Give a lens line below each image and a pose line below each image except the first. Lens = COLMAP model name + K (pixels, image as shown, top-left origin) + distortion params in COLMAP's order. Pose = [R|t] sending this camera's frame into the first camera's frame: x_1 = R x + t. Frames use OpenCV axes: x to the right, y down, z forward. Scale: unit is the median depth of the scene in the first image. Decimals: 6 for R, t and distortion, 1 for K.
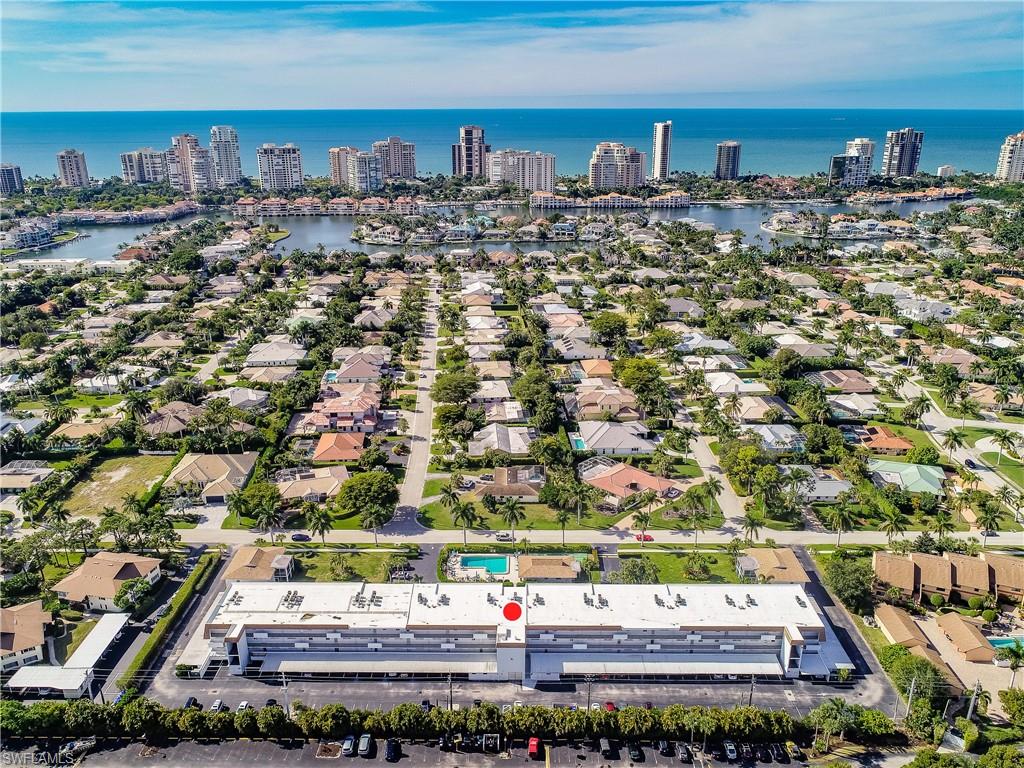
lens RADIAL K [[780.6, 0, 512.0], [0, 780.6, 384.0], [0, 0, 1]] dist [-0.005240, -0.002449]
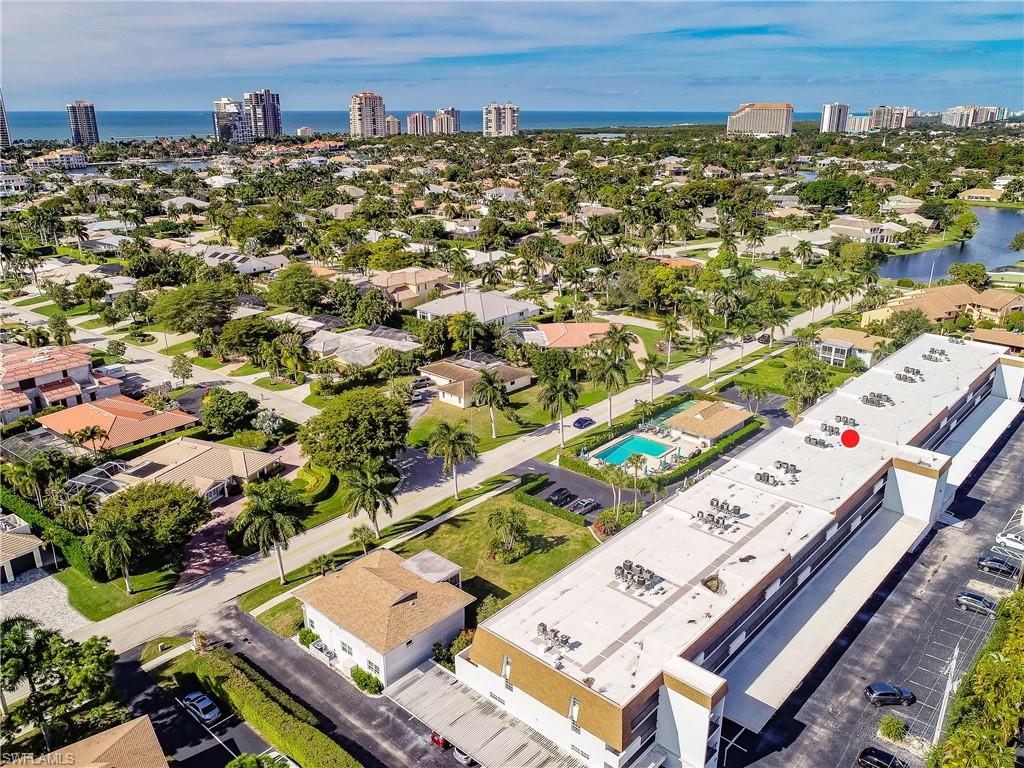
lens RADIAL K [[794.9, 0, 512.0], [0, 794.9, 384.0], [0, 0, 1]] dist [-0.003772, -0.000549]
pose [[0.665606, -0.244140, 0.705241, -0.474177], [0.250318, 0.963271, 0.097214, 0.084621], [-0.703072, 0.111828, 0.702271, 0.556956]]
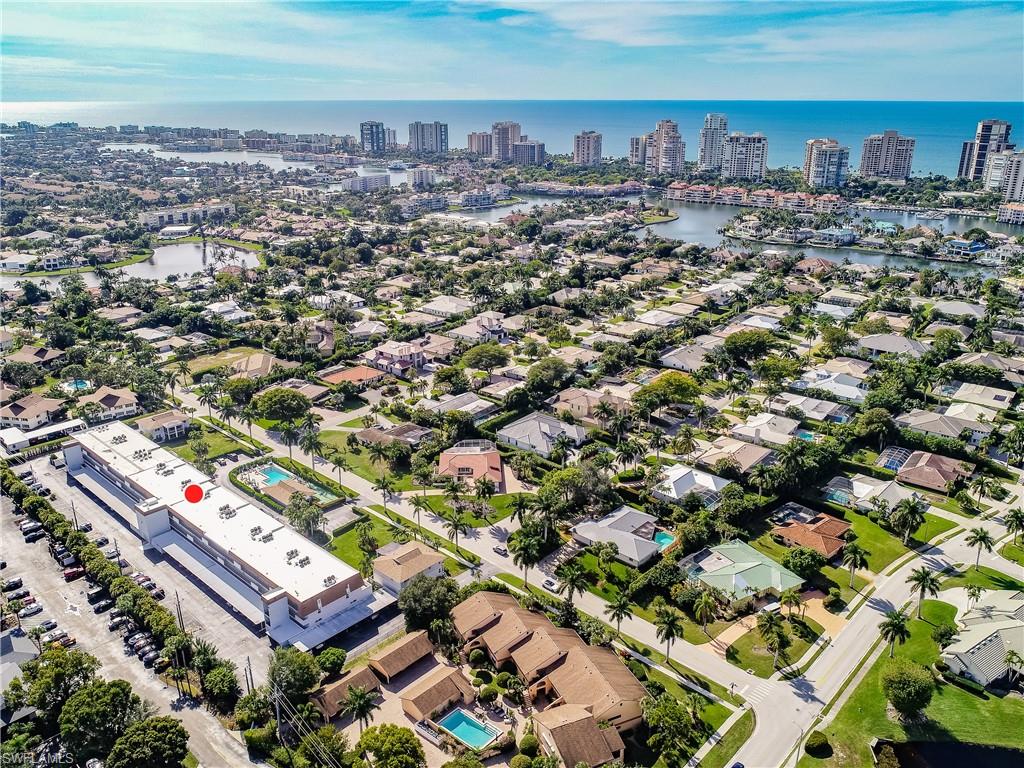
lens RADIAL K [[794.9, 0, 512.0], [0, 794.9, 384.0], [0, 0, 1]] dist [-0.003772, -0.000549]
pose [[0.742866, 0.233221, -0.627502, 0.855900], [-0.229858, 0.969227, 0.088112, -0.083606], [0.628742, 0.078781, 0.773613, 0.256112]]
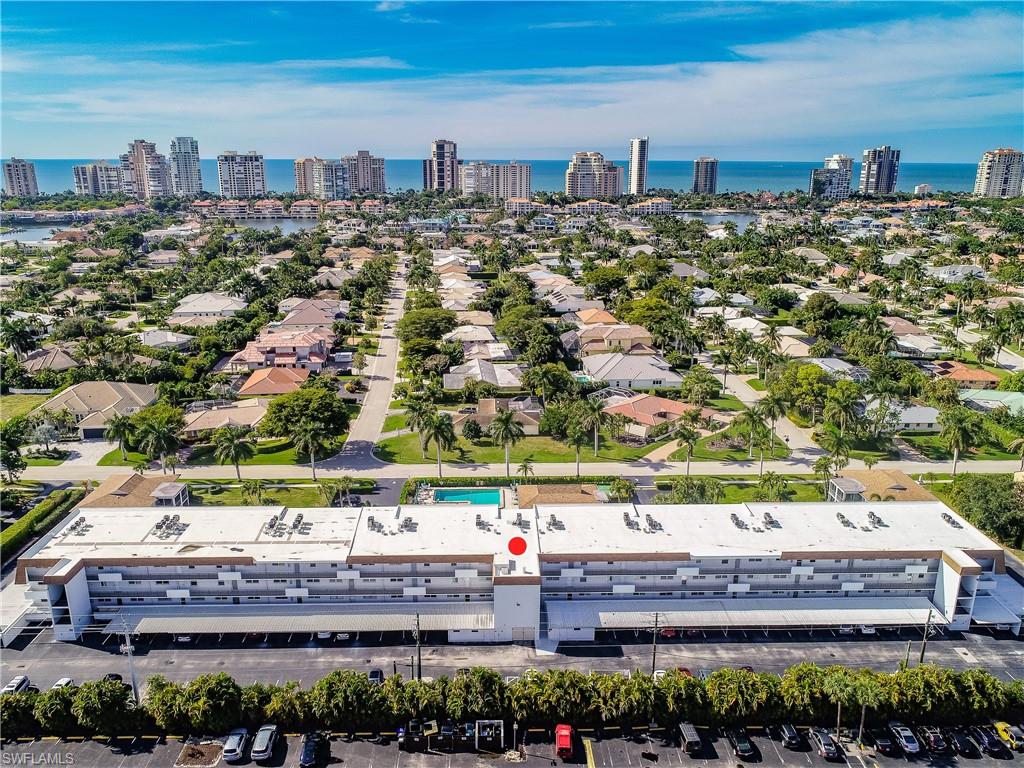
lens RADIAL K [[777.2, 0, 512.0], [0, 777.2, 384.0], [0, 0, 1]] dist [-0.007656, 0.004933]
pose [[0.999294, -0.004145, 0.037350, -0.019469], [0.006326, 0.998268, -0.058487, 0.152444], [-0.037043, 0.058682, 0.997589, 0.268909]]
